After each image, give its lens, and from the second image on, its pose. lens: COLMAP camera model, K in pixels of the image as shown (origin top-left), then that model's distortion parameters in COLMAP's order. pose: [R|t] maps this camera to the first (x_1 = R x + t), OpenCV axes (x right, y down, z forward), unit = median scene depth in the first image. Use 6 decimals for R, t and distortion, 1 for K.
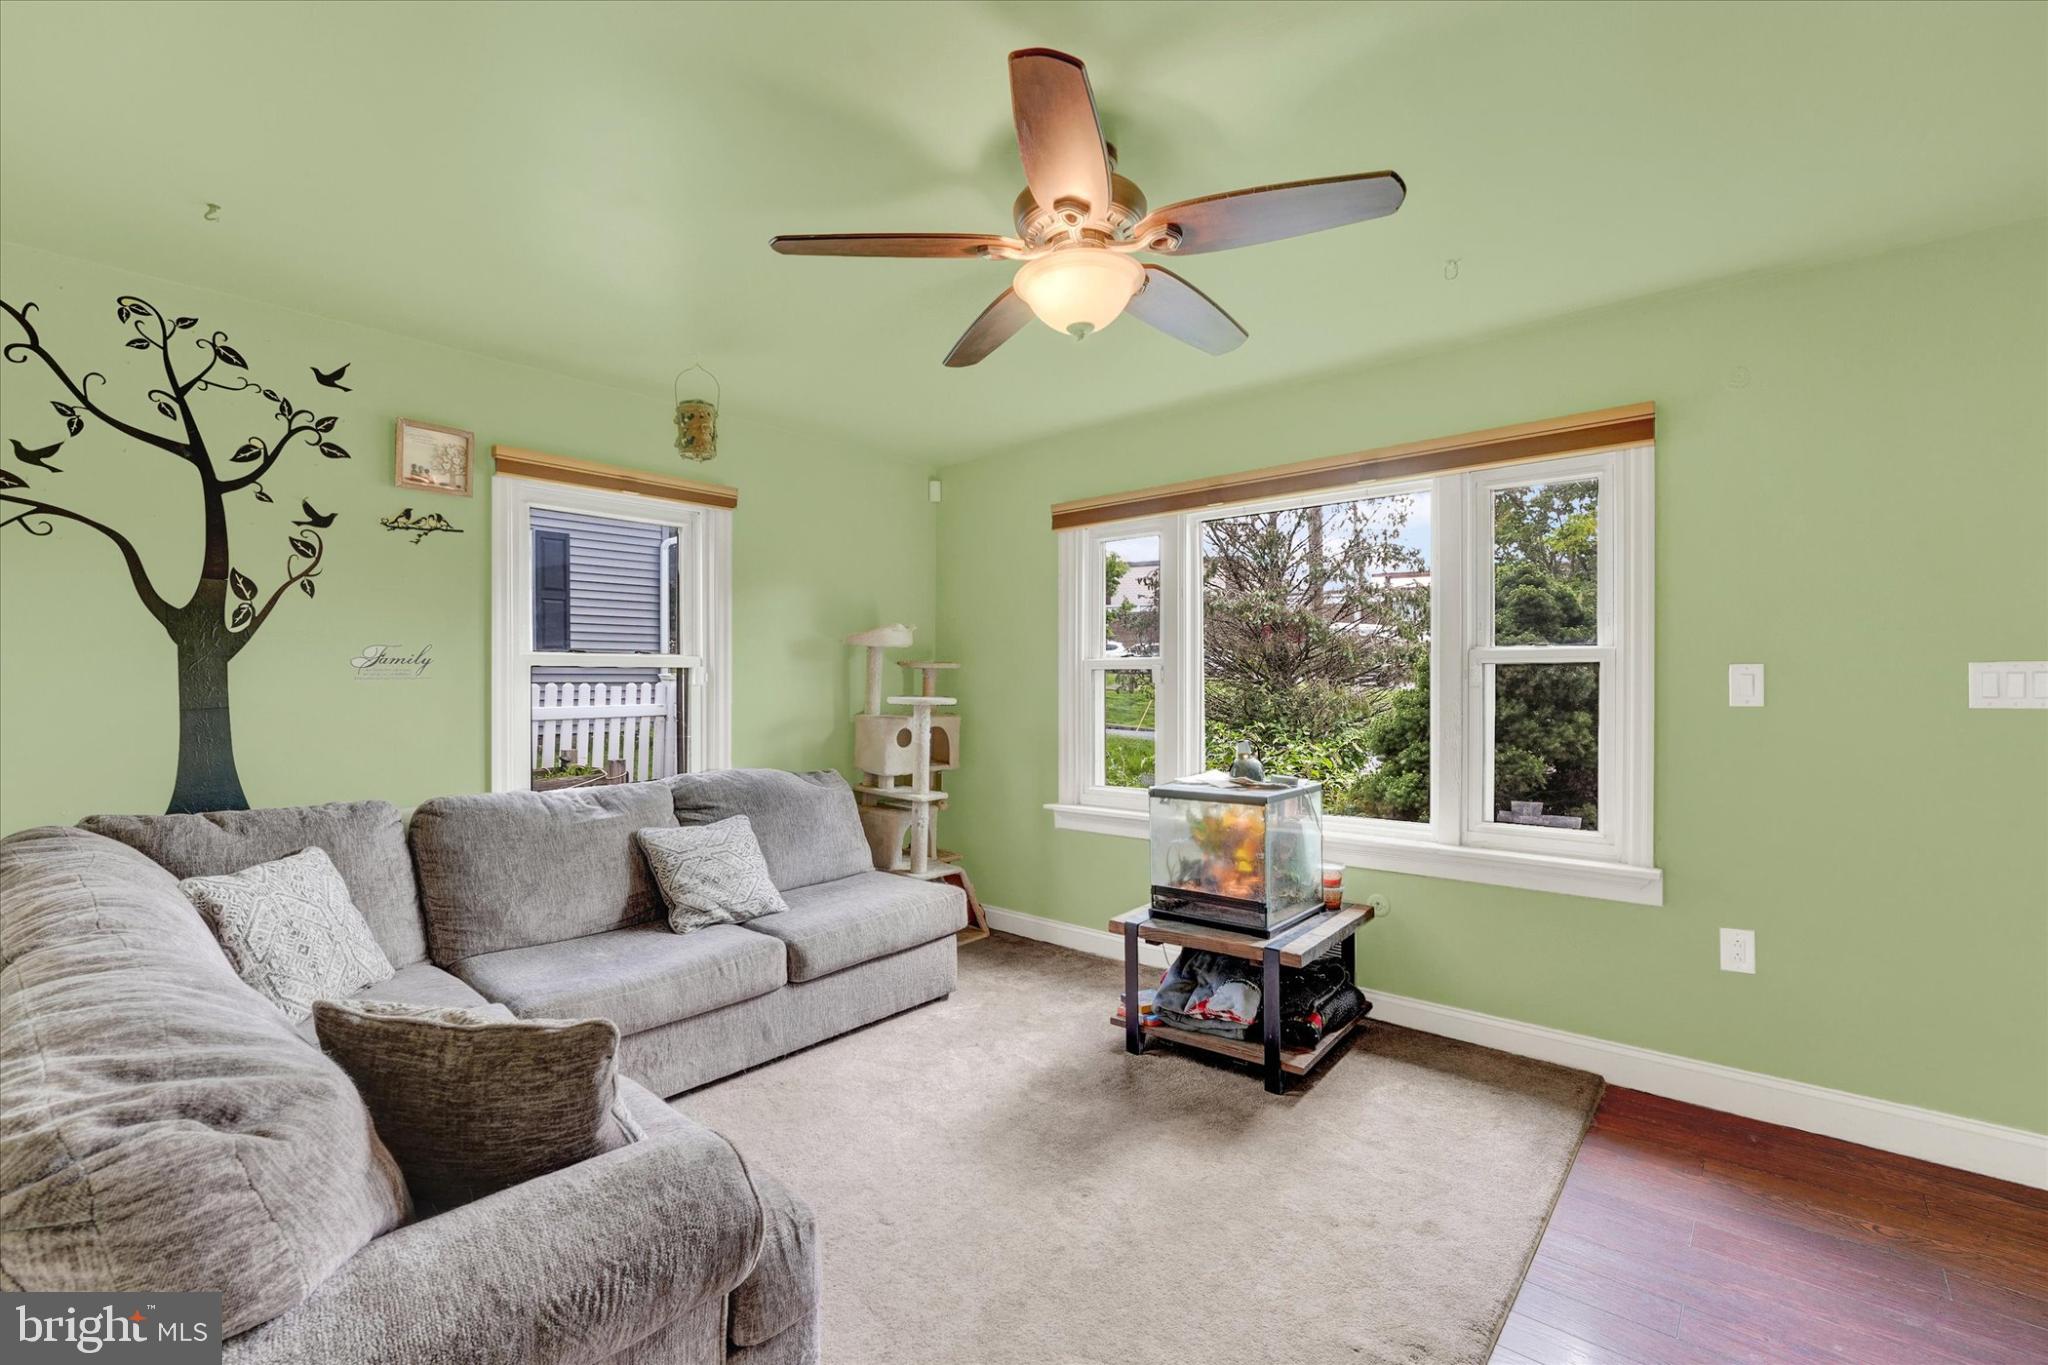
lens RADIAL K [[892.2, 0, 1023.4], [0, 892.2, 684.9], [0, 0, 1]] dist [-0.022418, 0.001200]
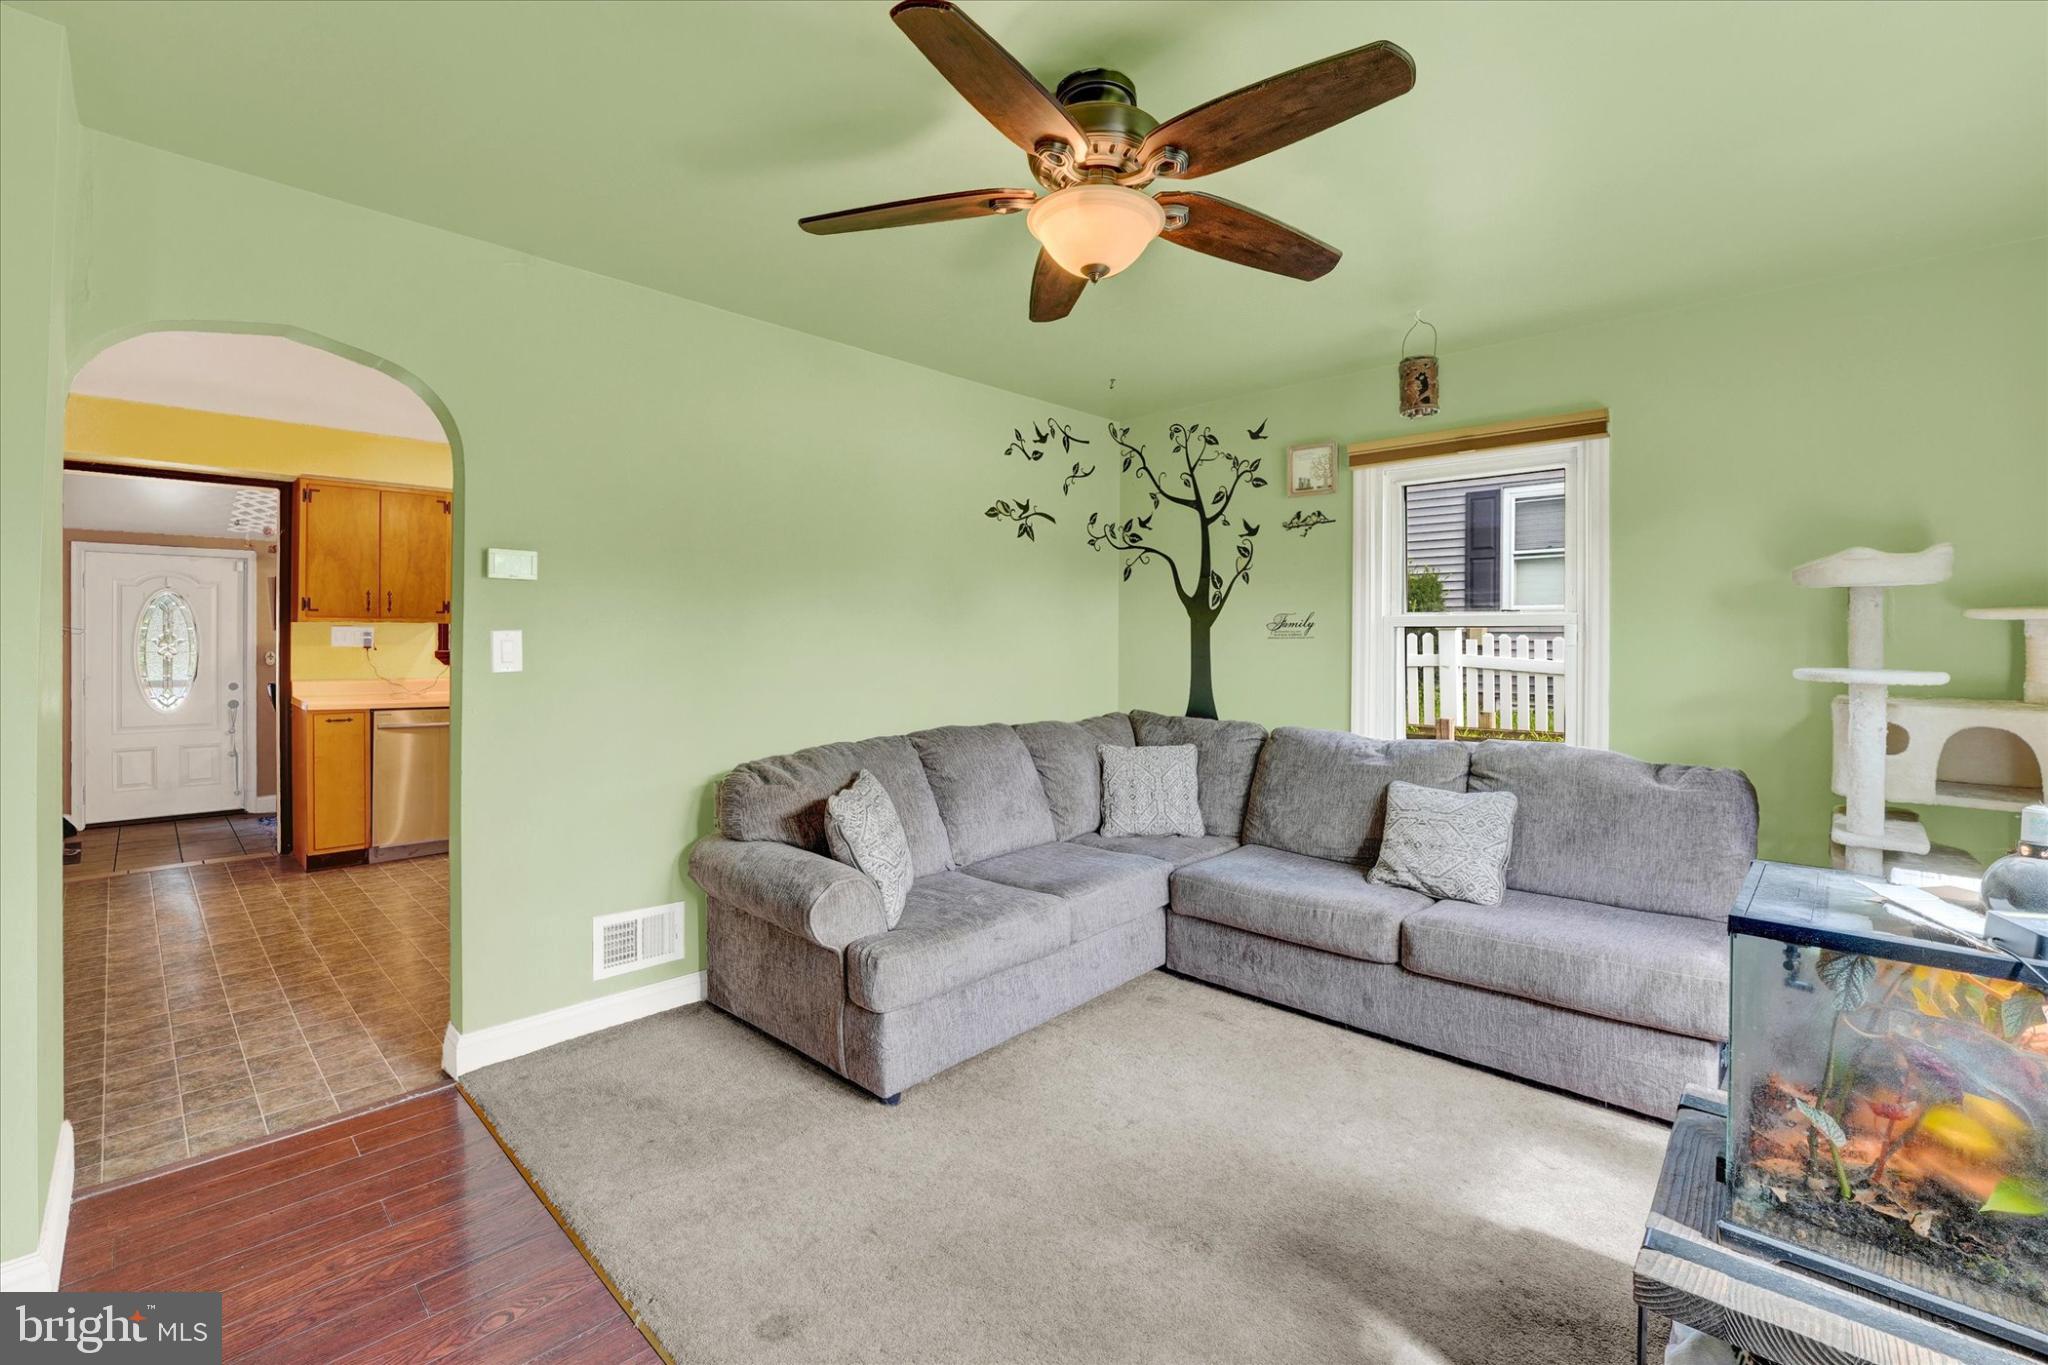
lens RADIAL K [[892.2, 0, 1022.7], [0, 892.2, 642.4], [0, 0, 1]] dist [-0.022418, 0.001200]
pose [[-0.050961, 0.002648, -0.998697, 0.747155], [-0.007804, 0.999965, 0.003049, -0.001443], [0.998670, 0.007949, -0.050939, 0.716943]]
